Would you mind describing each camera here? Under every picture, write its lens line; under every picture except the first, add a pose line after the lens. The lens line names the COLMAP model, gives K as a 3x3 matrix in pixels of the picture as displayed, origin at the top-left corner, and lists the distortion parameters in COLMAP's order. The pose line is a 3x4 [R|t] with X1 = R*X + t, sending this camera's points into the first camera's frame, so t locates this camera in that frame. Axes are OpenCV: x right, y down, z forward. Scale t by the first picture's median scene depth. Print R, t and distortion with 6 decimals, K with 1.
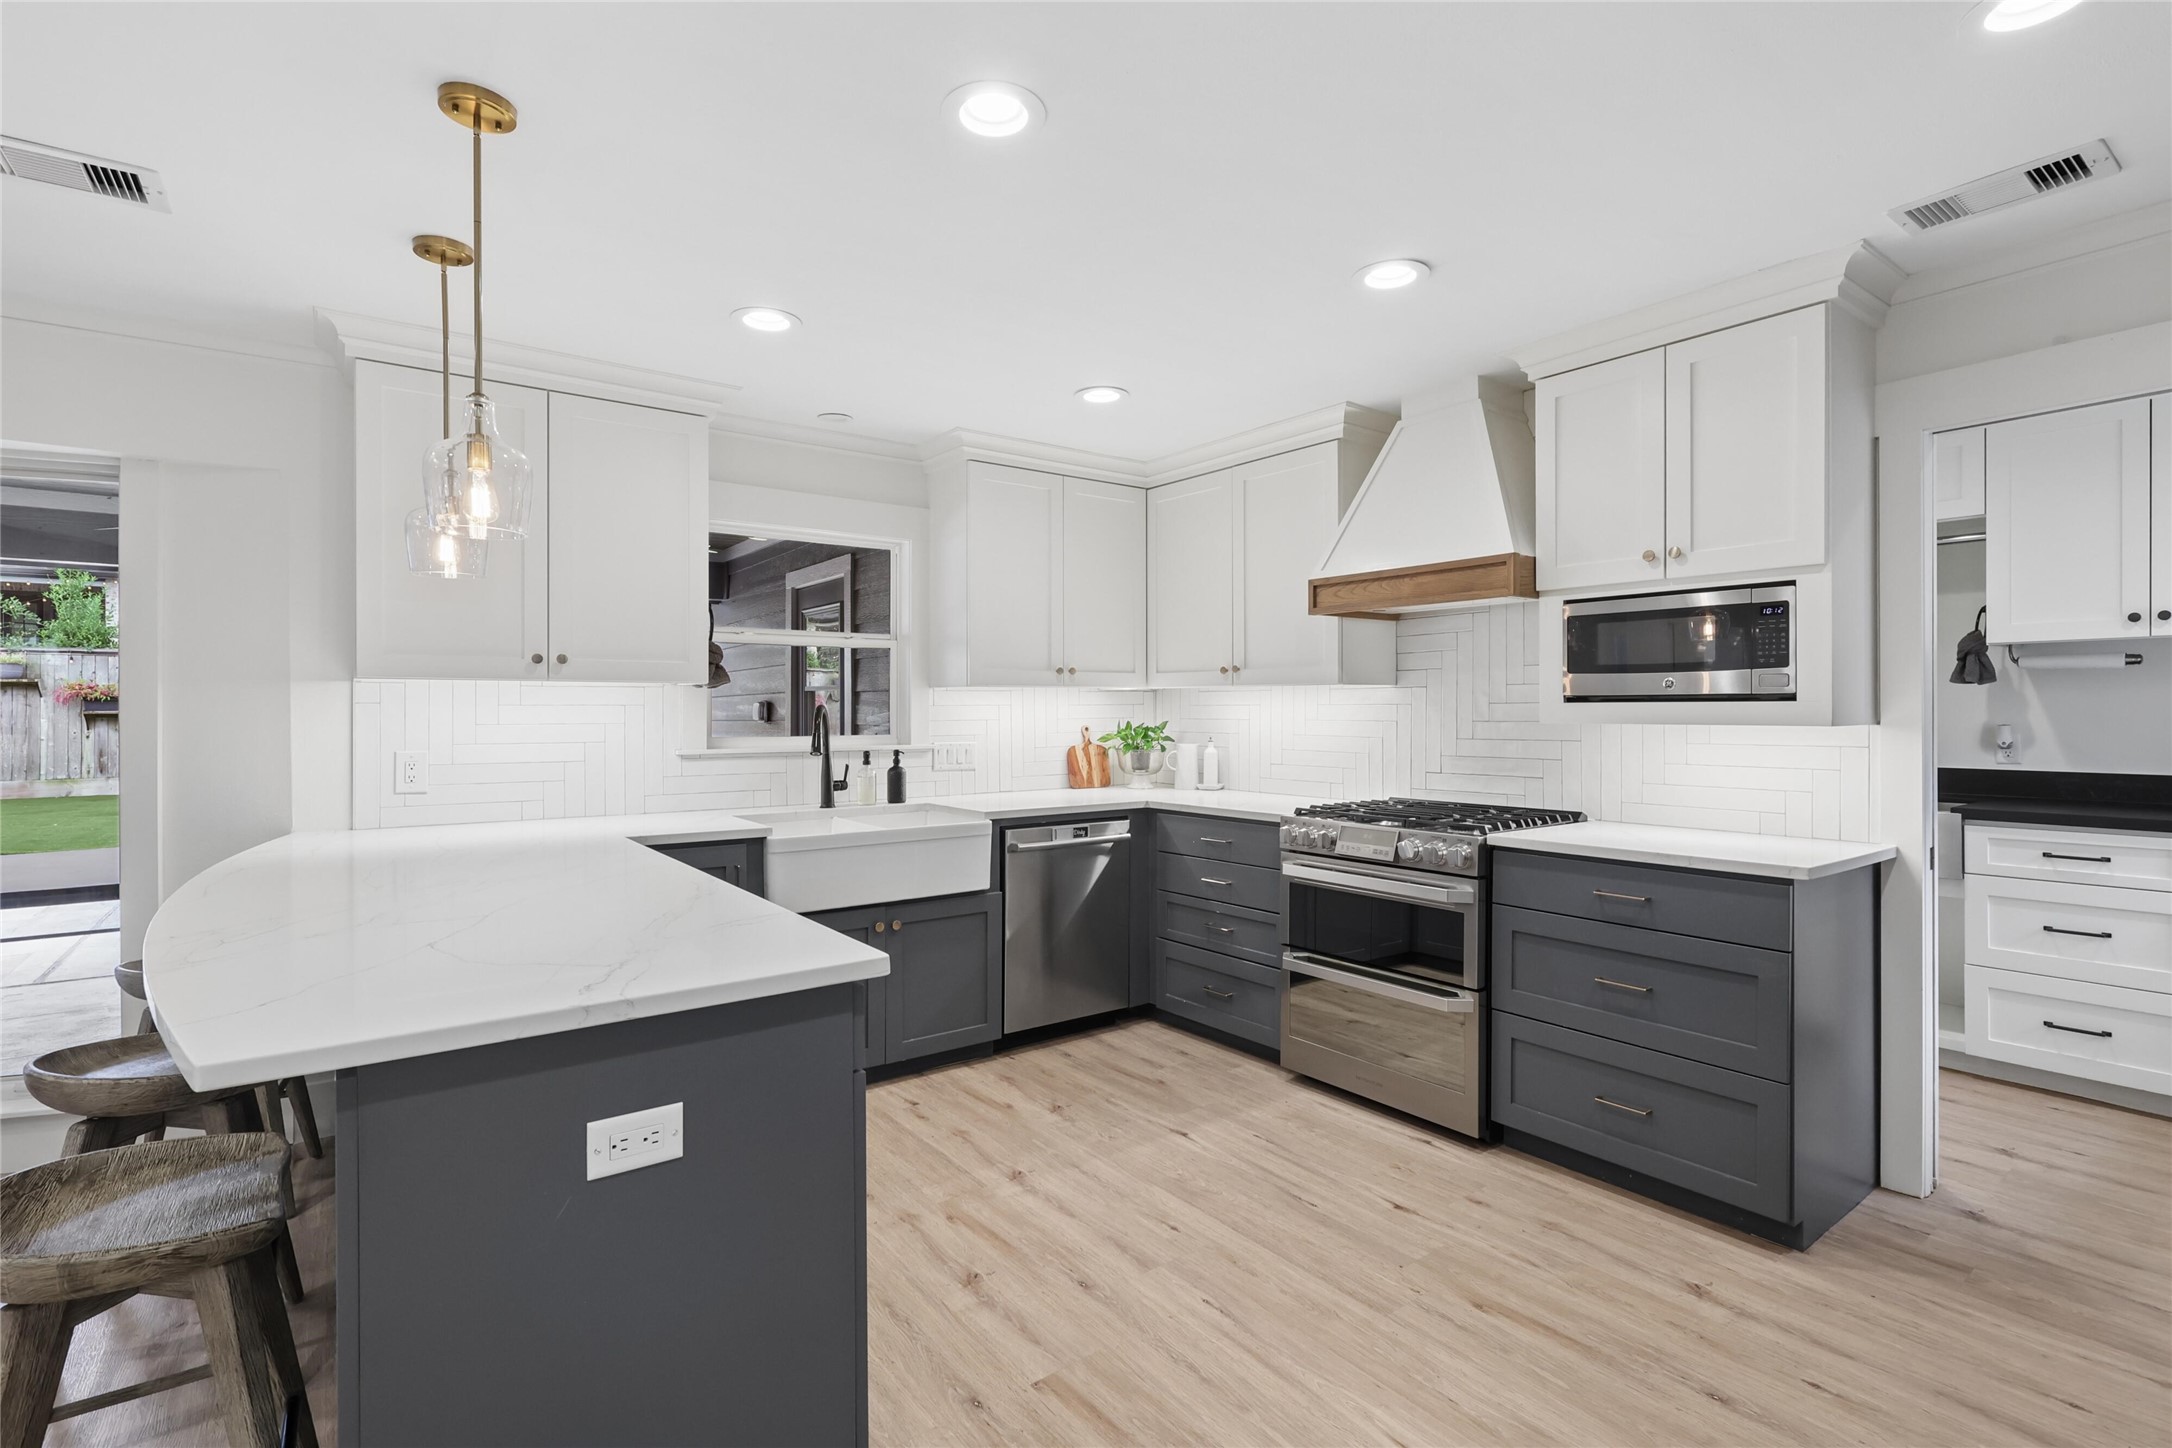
lens RADIAL K [[1010.5, 0, 1081.5], [0, 1010.5, 708.9], [0, 0, 1]] dist [-0.003145, 0.001129]
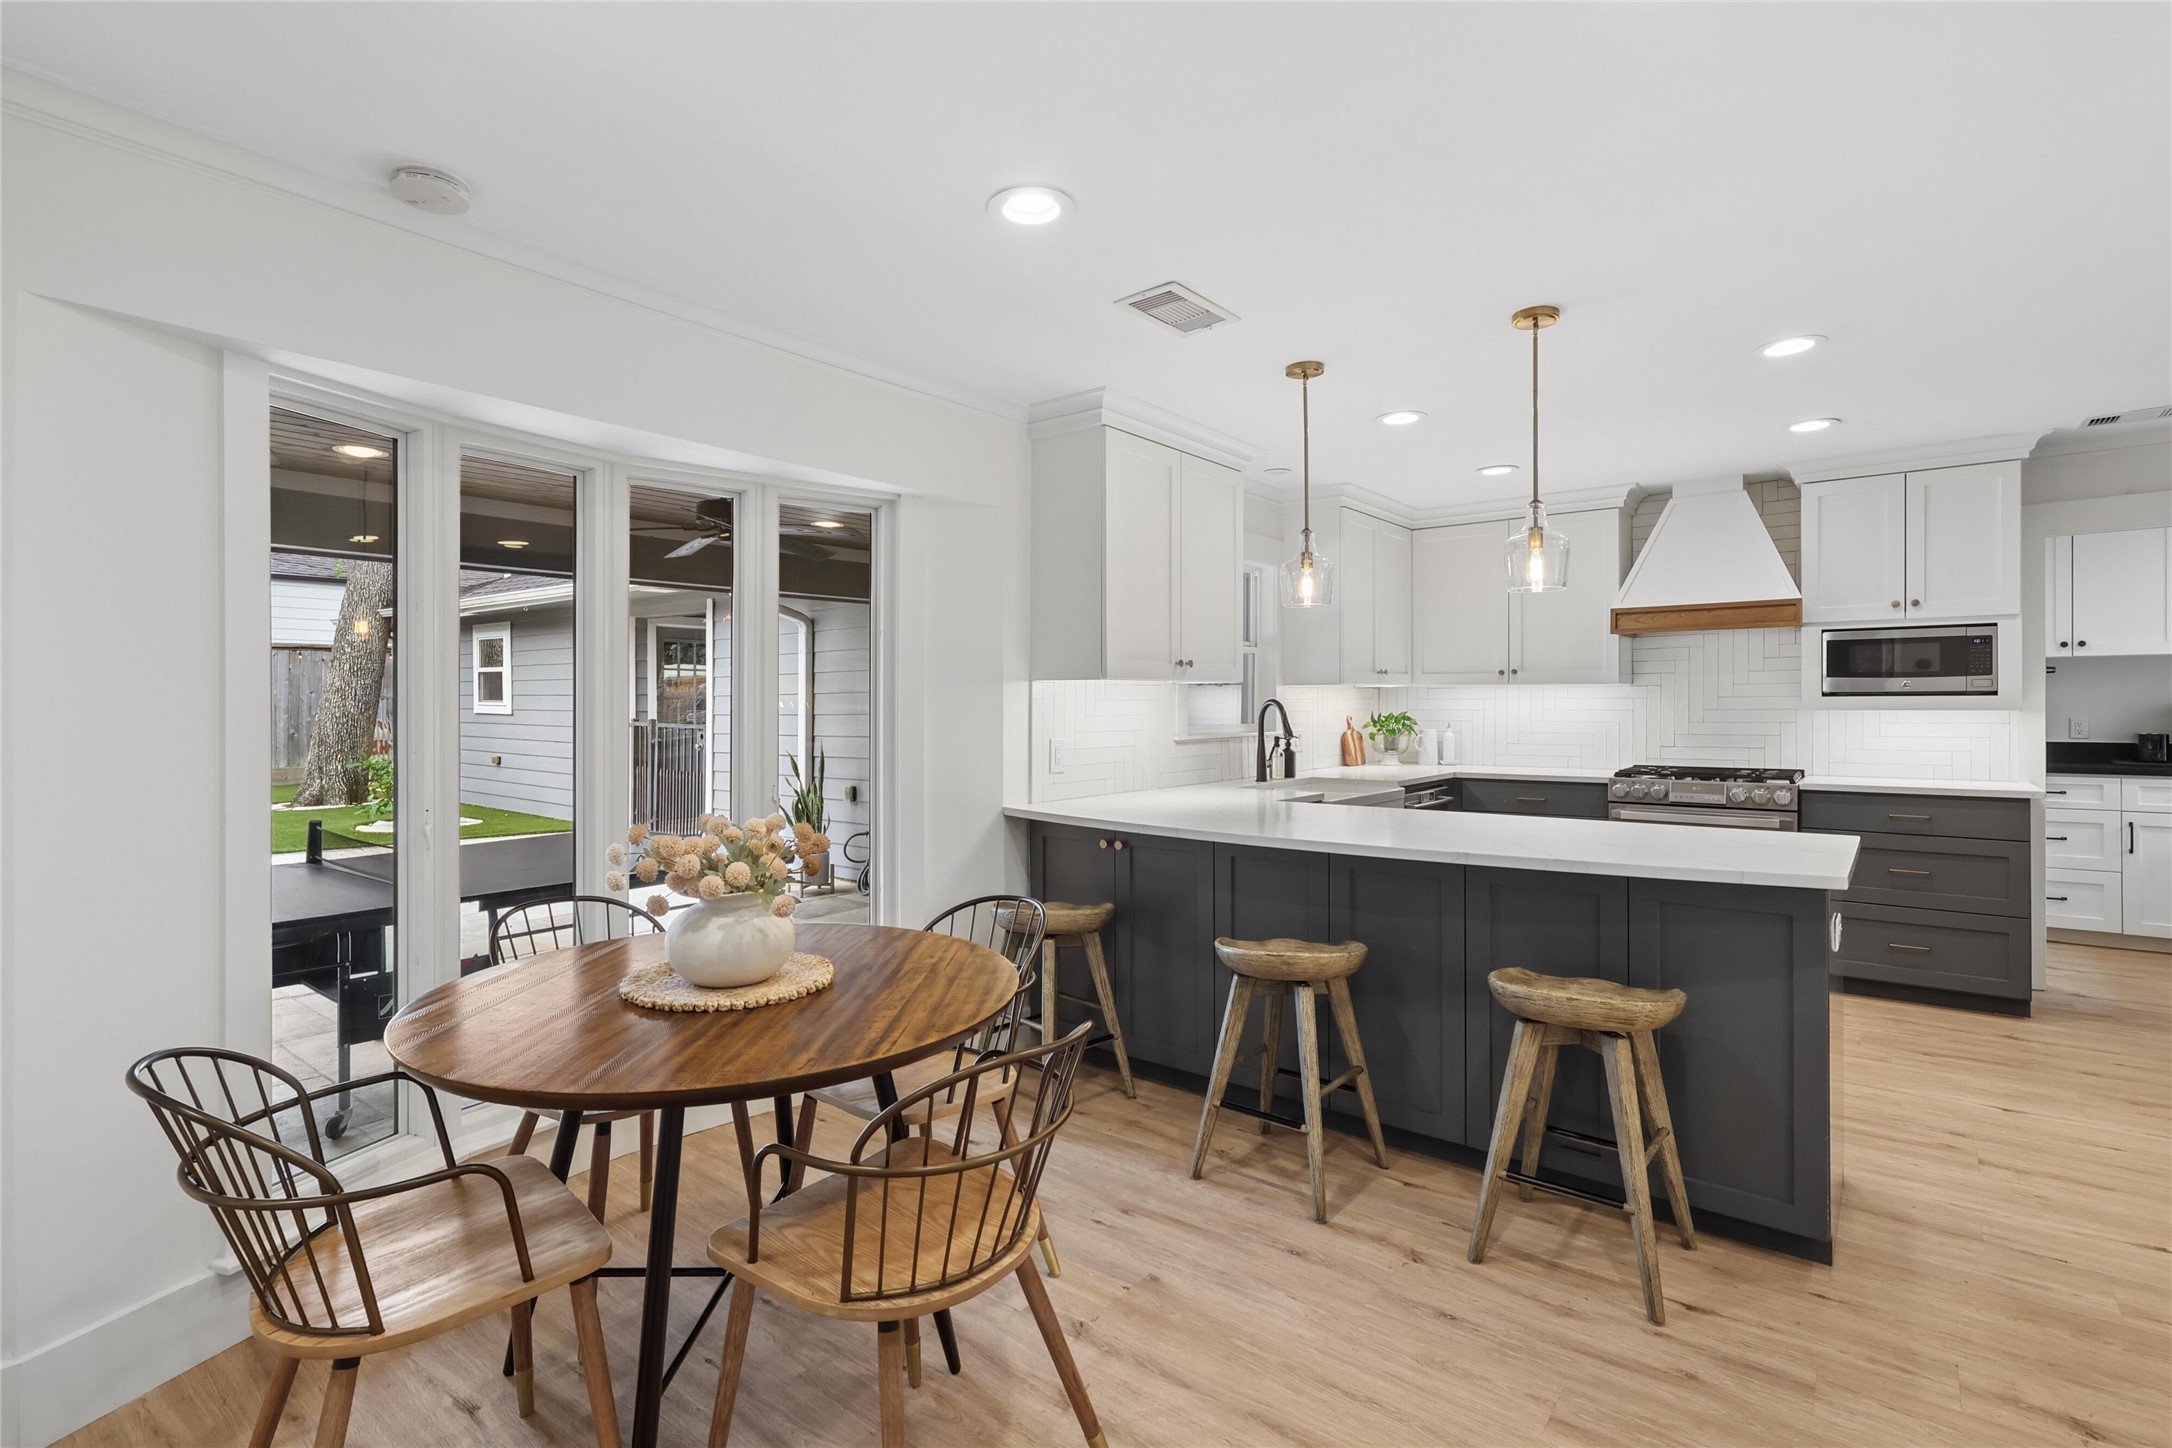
lens RADIAL K [[1010.5, 0, 1091.2], [0, 1010.5, 708.0], [0, 0, 1]] dist [-0.003145, 0.001129]
pose [[0.968354, -0.004808, 0.249533, -0.820881], [0.003679, 0.999981, 0.004991, -0.000833], [-0.249552, -0.003915, 0.968353, -0.169847]]
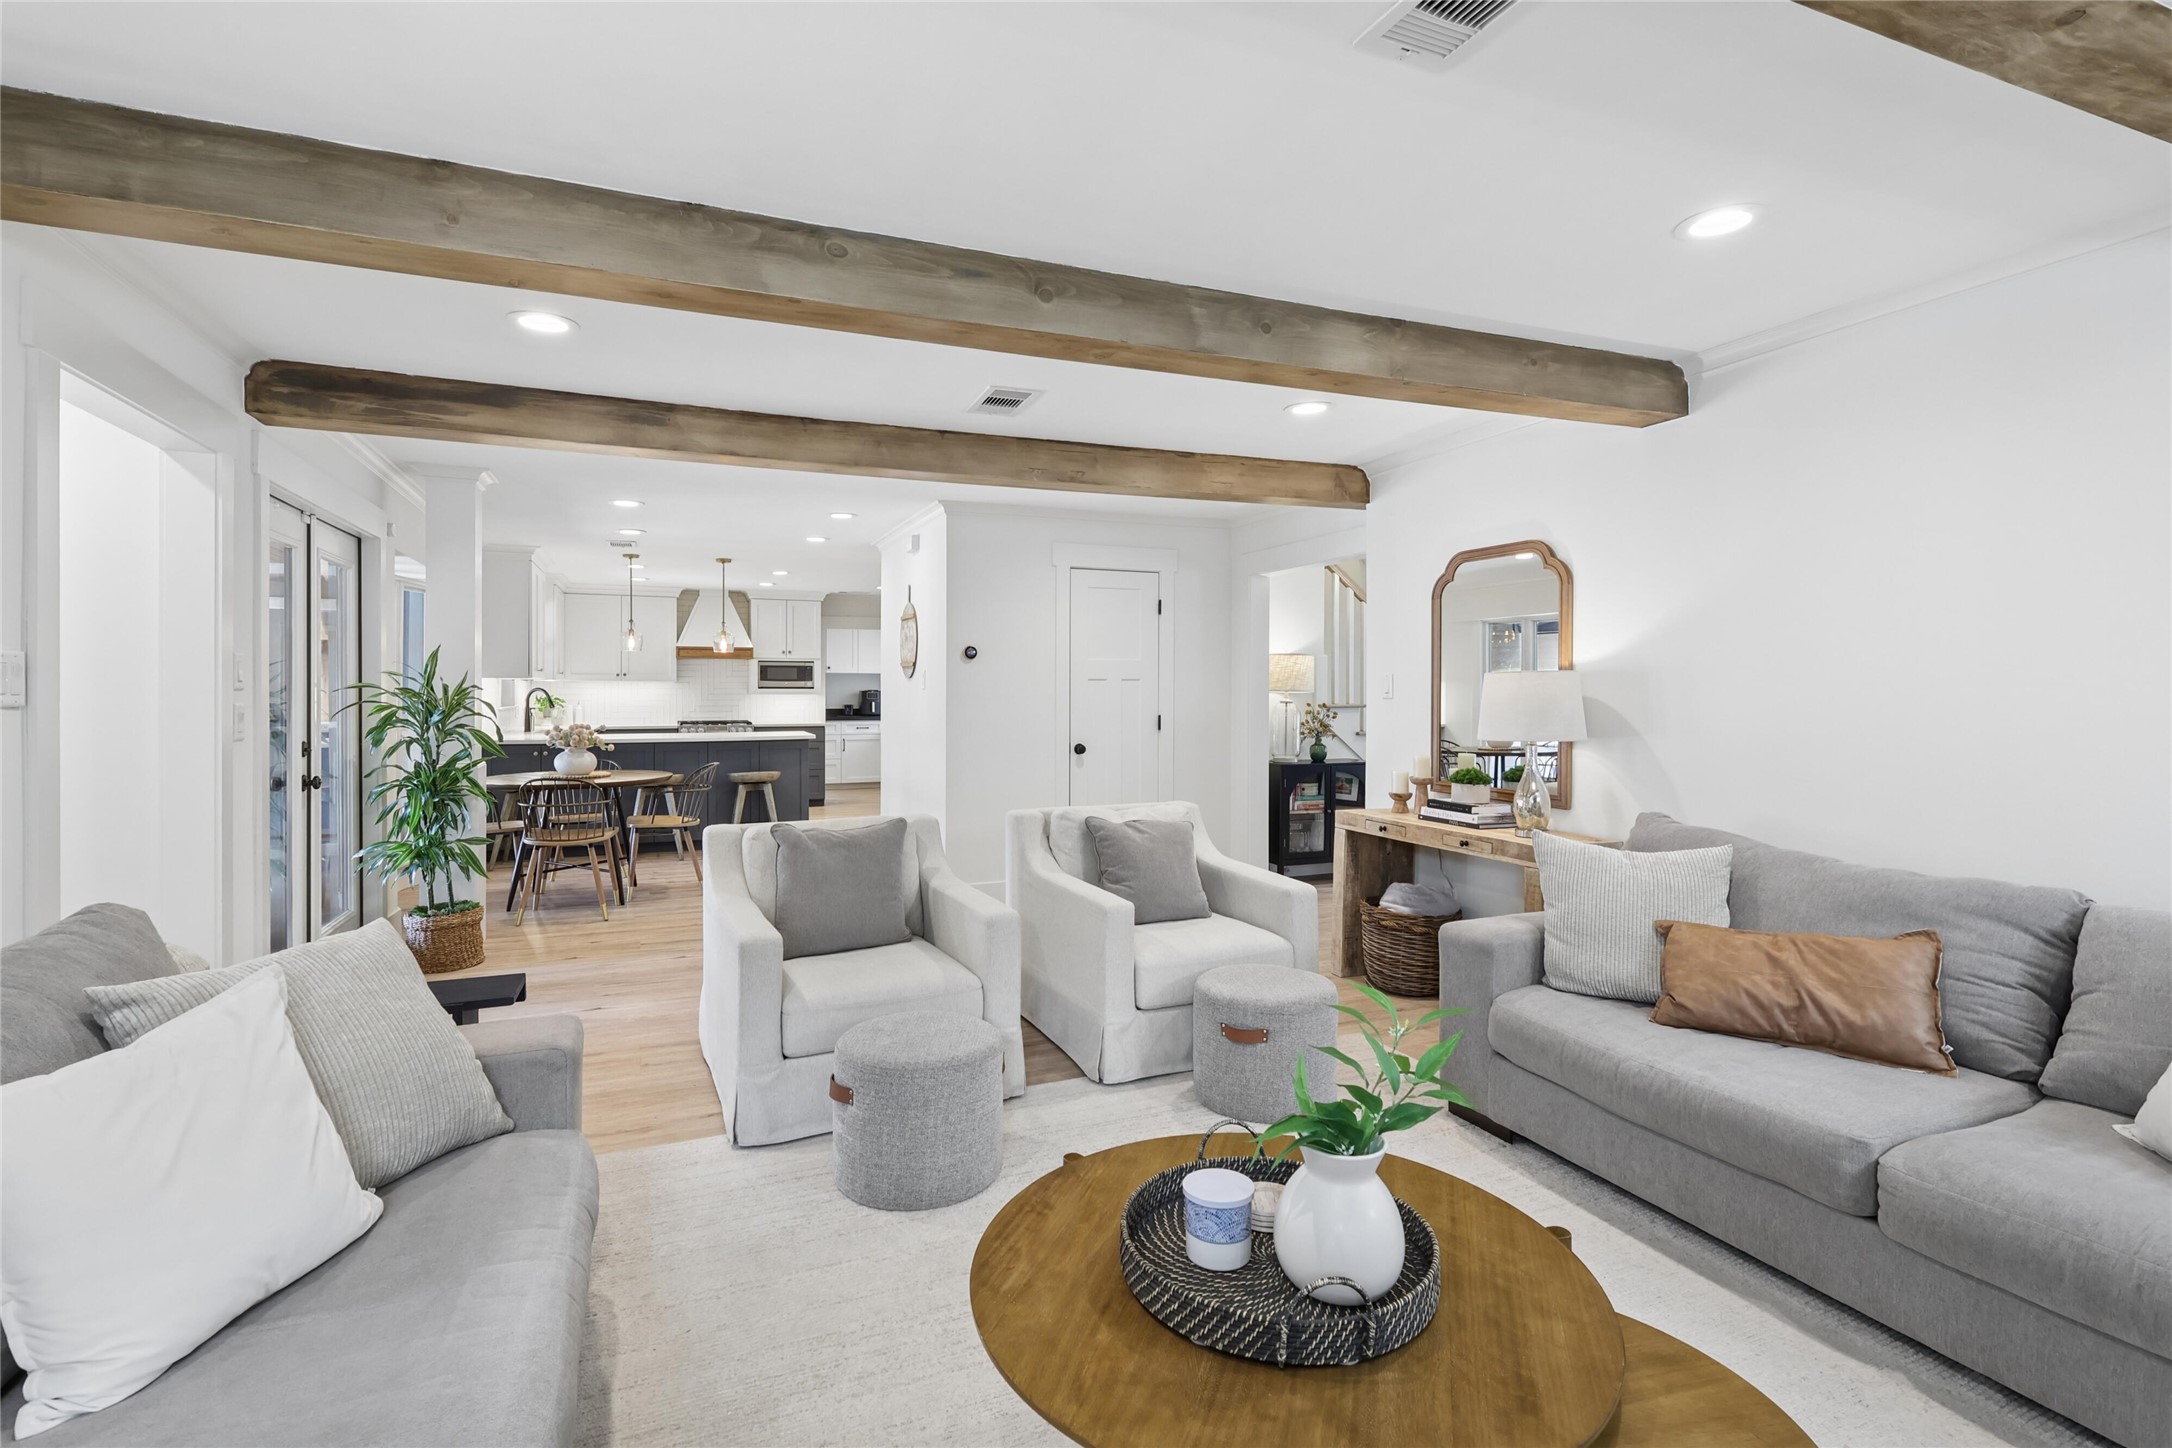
lens RADIAL K [[1010.5, 0, 1071.9], [0, 1010.5, 706.3], [0, 0, 1]] dist [-0.003145, 0.001129]
pose [[0.255500, -0.012930, 0.966723, -2.345118], [-0.002205, 0.999900, 0.013956, 0.003435], [-0.966807, -0.005697, 0.255446, -0.875645]]
